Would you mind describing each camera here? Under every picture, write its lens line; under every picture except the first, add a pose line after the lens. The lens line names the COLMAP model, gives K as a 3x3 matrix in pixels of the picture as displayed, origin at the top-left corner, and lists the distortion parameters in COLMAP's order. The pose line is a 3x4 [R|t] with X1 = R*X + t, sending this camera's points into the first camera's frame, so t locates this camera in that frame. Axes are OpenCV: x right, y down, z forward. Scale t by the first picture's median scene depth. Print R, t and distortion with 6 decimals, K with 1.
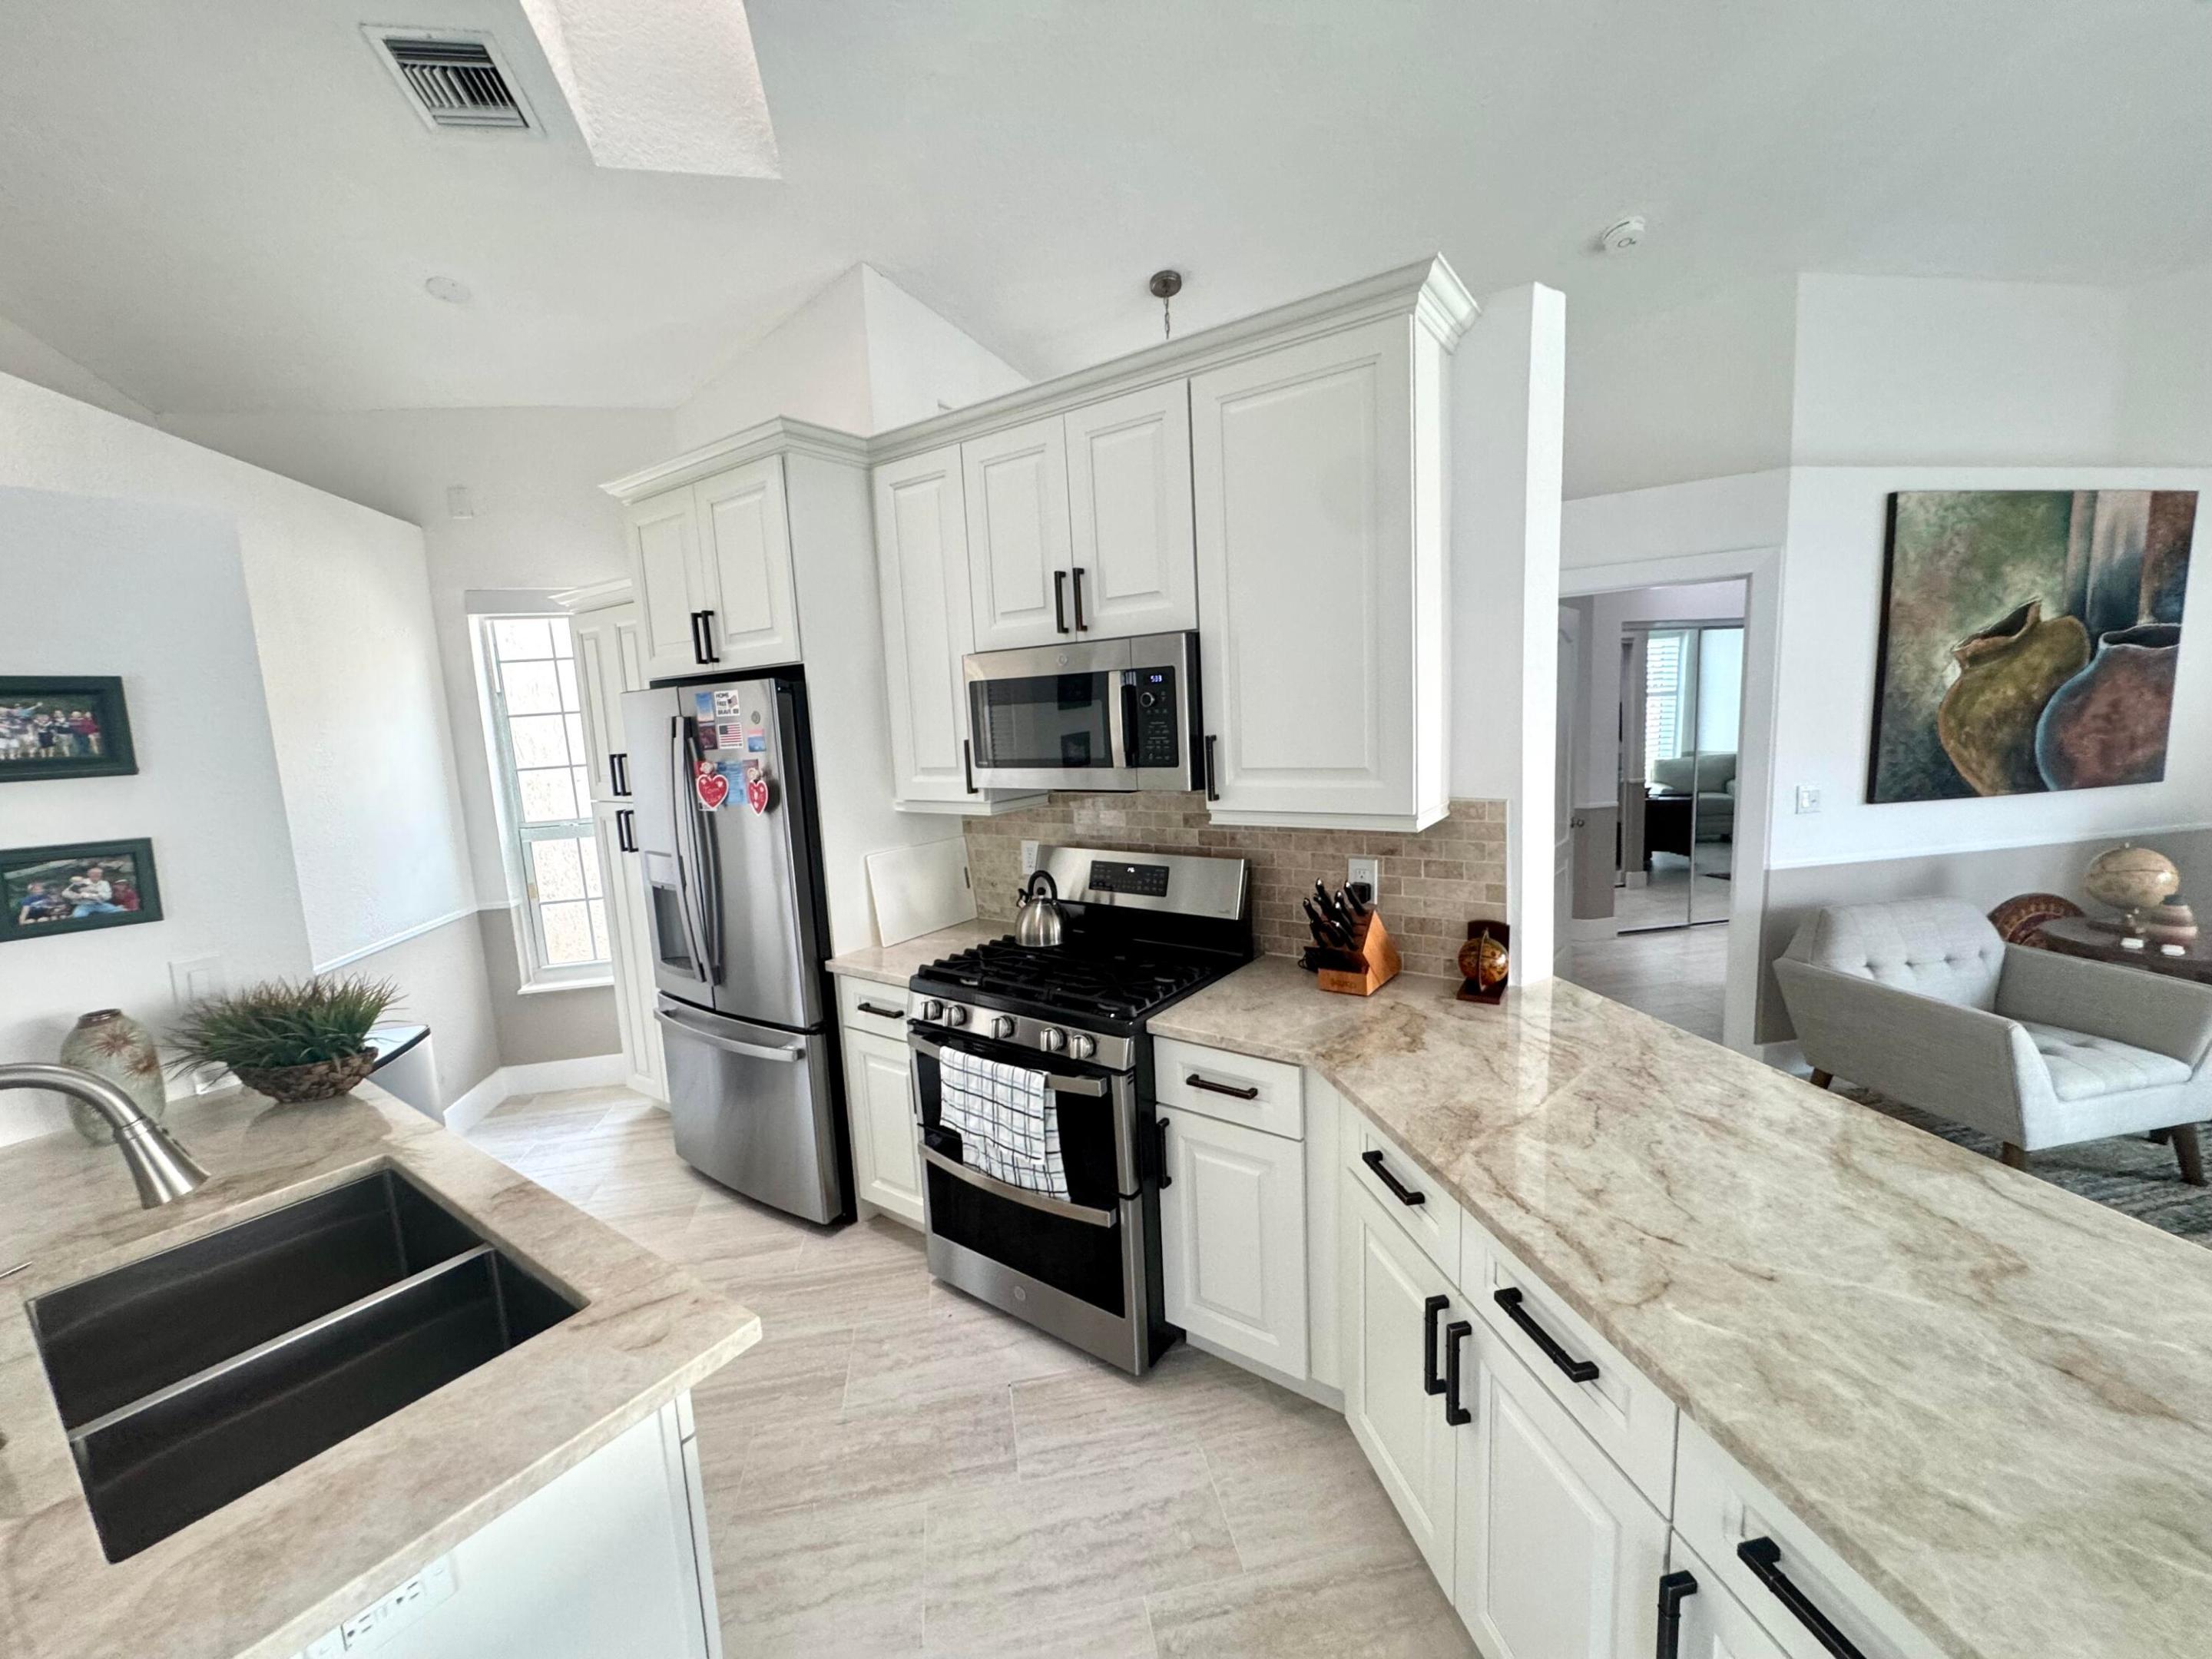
lens RADIAL K [[877.8, 0, 1106.0], [0, 877.8, 829.5], [0, 0, 1]] dist [-0.007491, 0.000169]
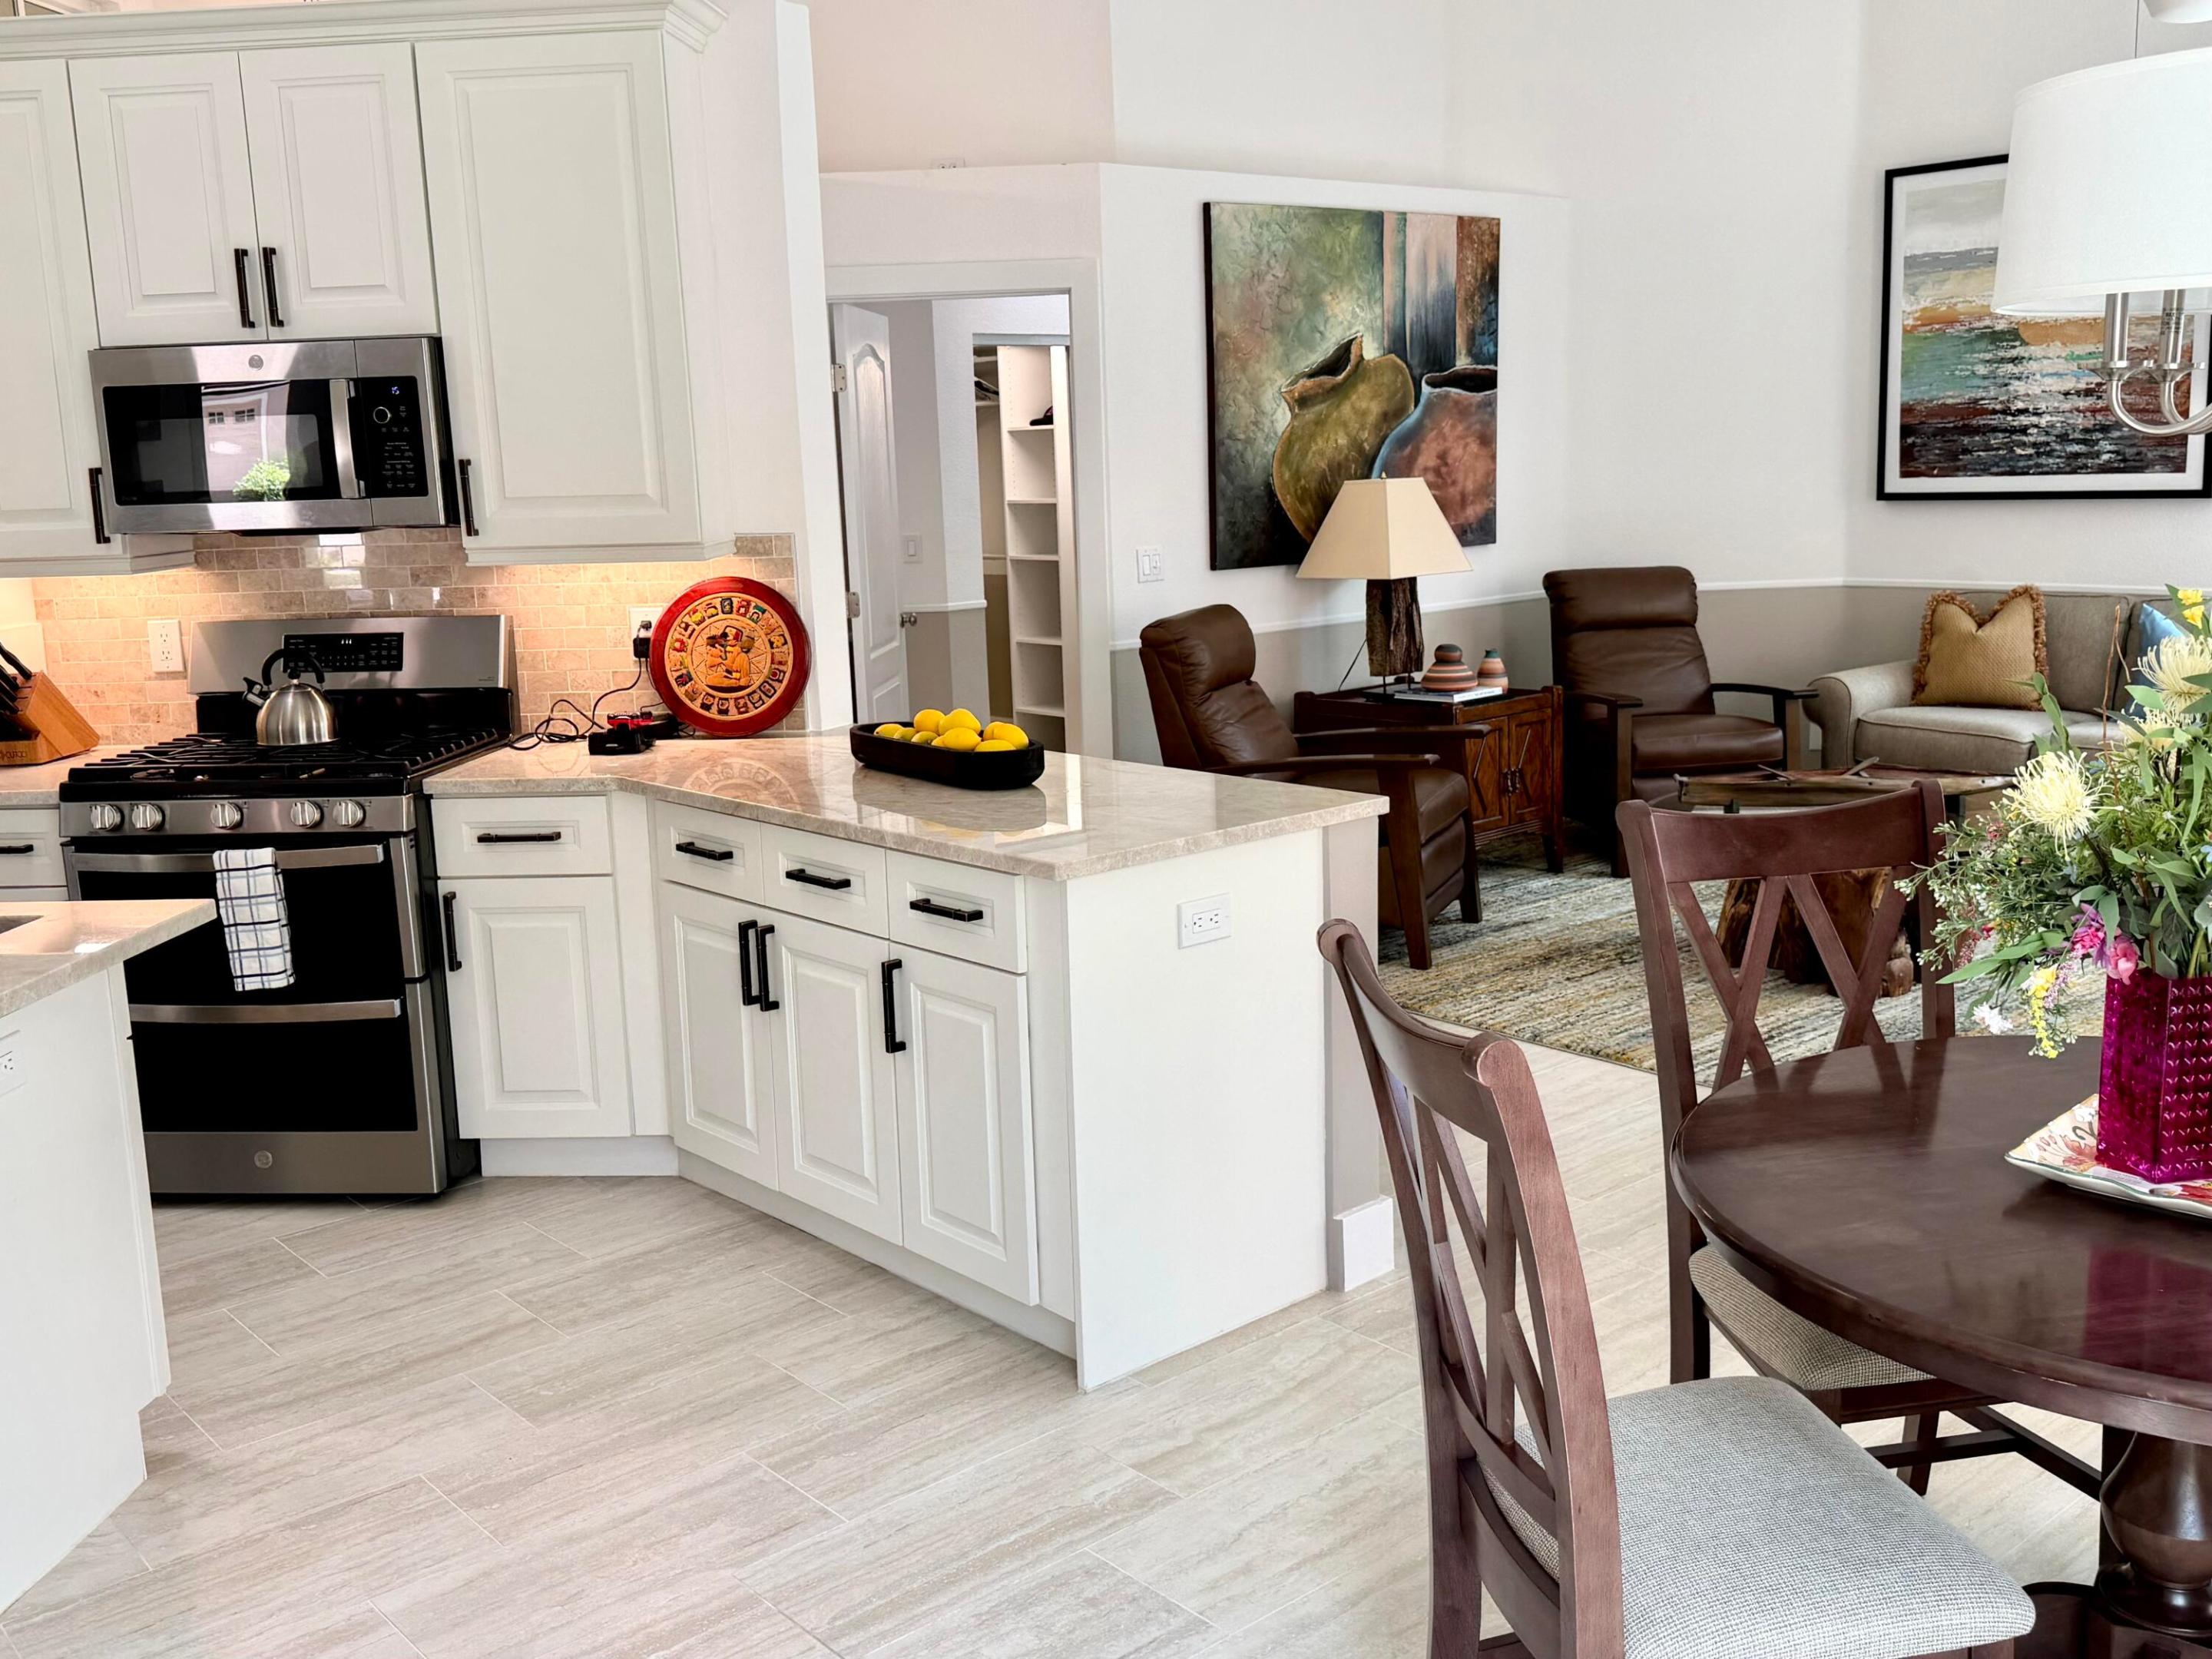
lens RADIAL K [[2123.3, 0, 1106.0], [0, 2123.3, 829.5], [0, 0, 1]] dist [0.294705, -0.818458]
pose [[0.865008, -0.070004, 0.496851, -0.285645], [0.060451, 0.997547, 0.035306, 0.148350], [-0.498103, -0.000505, 0.867118, -0.790942]]
